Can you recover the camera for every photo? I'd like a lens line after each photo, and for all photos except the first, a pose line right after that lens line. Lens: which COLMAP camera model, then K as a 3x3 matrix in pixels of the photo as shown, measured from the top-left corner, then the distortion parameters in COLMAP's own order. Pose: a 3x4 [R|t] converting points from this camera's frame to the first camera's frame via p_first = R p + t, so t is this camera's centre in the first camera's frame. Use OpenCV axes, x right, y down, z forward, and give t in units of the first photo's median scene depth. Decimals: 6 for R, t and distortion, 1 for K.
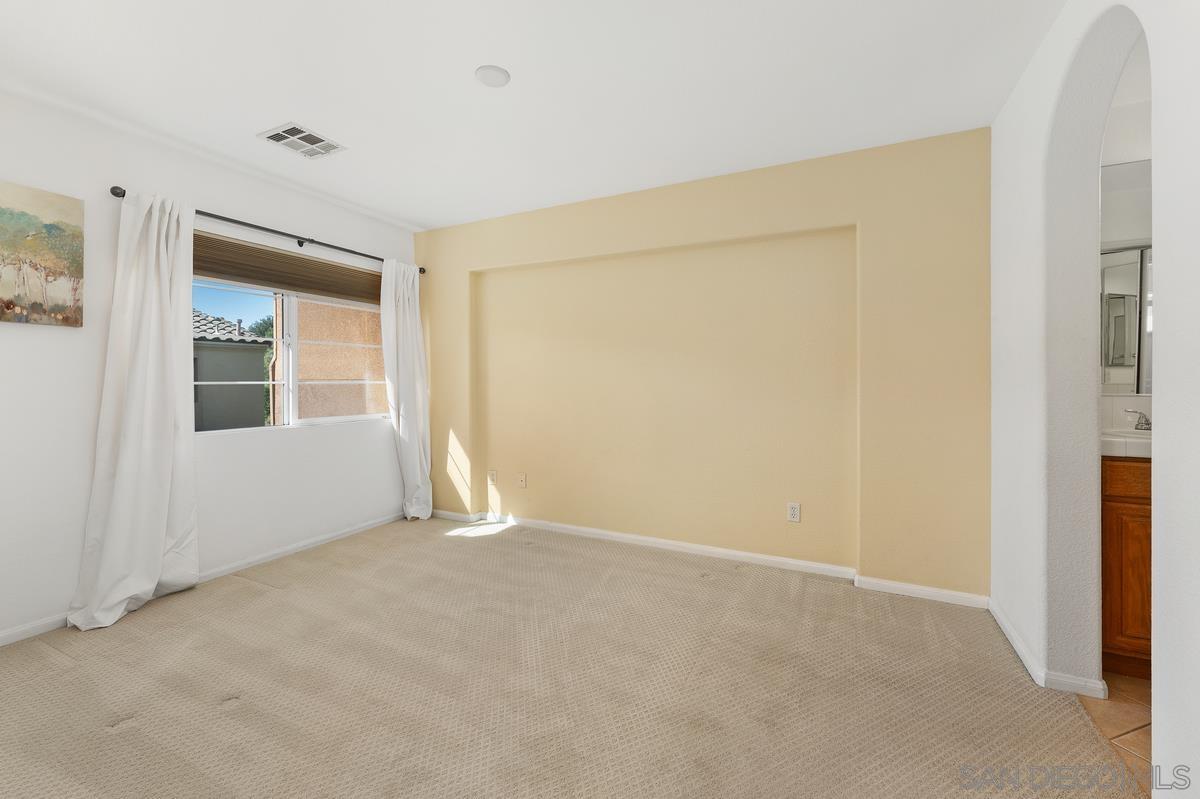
lens RADIAL K [[492.9, 0, 600.8], [0, 492.9, 393.4], [0, 0, 1]] dist [-0.002421, 0.000284]
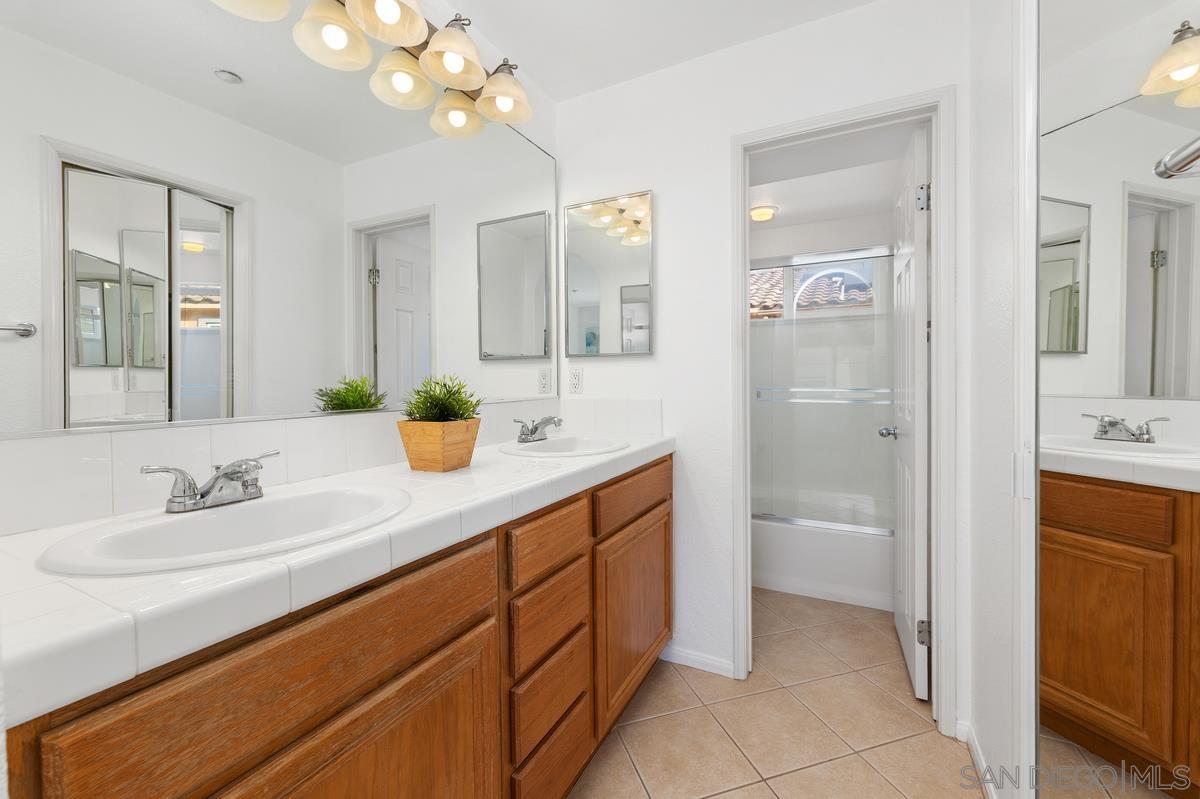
lens RADIAL K [[492.9, 0, 599.2], [0, 492.9, 398.3], [0, 0, 1]] dist [-0.002421, 0.000284]
pose [[0.022491, -0.016259, 0.999615, 0.301593], [0.009753, 0.999824, 0.016043, -0.013845], [-0.999699, 0.009389, 0.022646, 0.276494]]
